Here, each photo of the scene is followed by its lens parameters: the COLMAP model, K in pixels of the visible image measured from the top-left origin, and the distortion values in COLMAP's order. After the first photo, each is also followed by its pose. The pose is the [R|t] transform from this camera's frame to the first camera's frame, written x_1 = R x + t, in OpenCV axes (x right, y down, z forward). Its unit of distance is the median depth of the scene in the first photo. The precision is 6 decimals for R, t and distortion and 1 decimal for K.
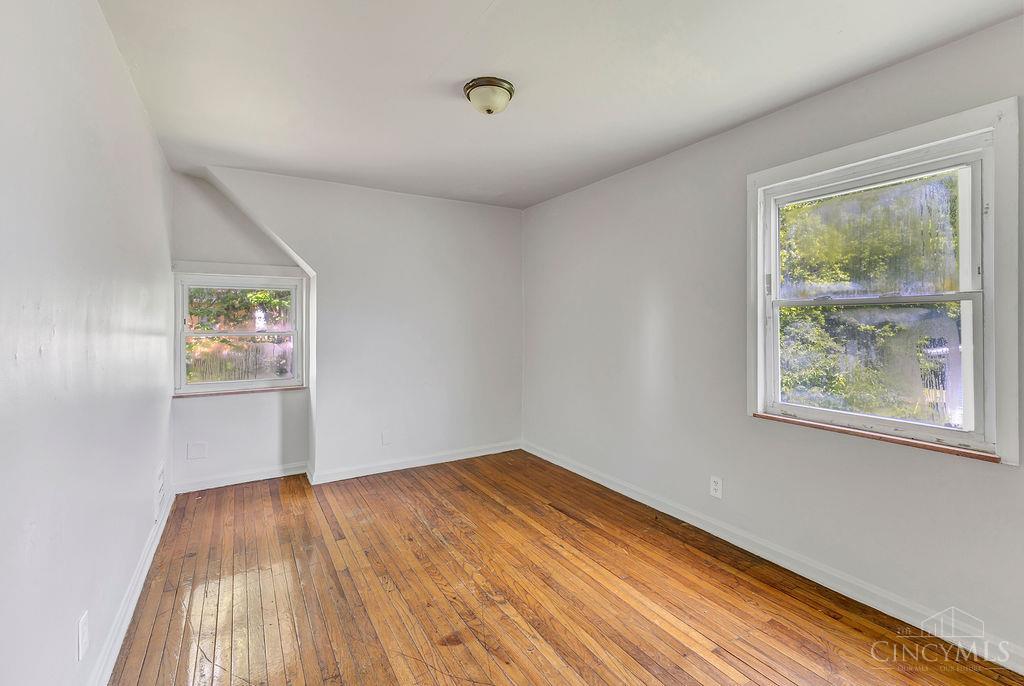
lens RADIAL K [[446.3, 0, 514.6], [0, 446.3, 317.2], [0, 0, 1]] dist [-0.009767, 0.000035]
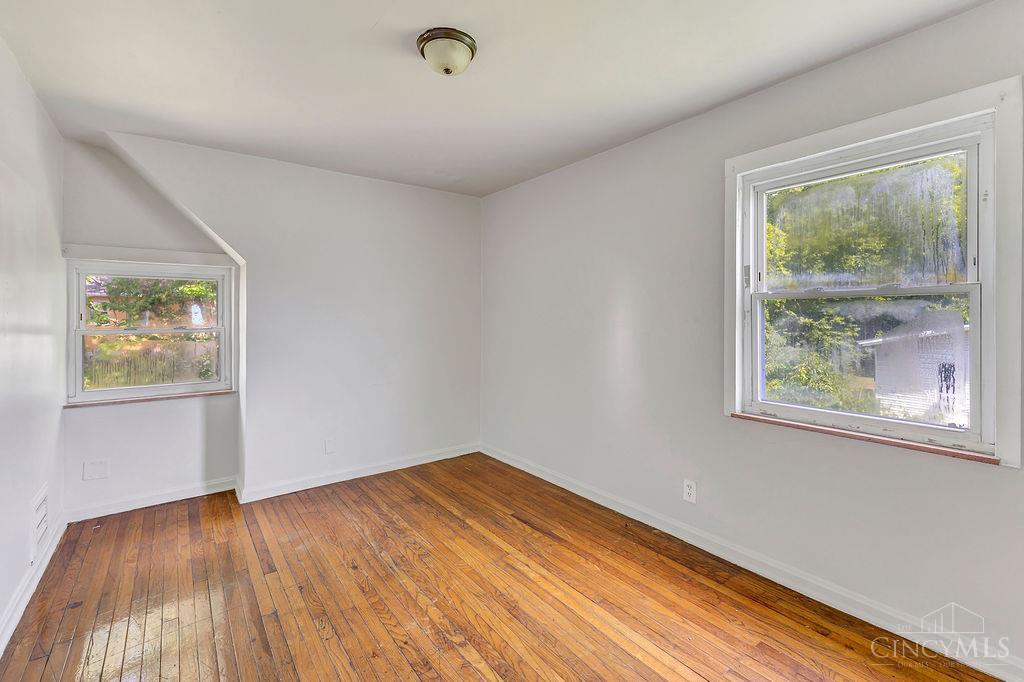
lens RADIAL K [[446.3, 0, 519.2], [0, 446.3, 306.5], [0, 0, 1]] dist [-0.009767, 0.000035]
pose [[0.994014, 0.000029, 0.109253, -0.009803], [0.001331, 0.999923, -0.012371, 0.001406], [-0.109245, 0.012442, 0.993937, 0.101575]]
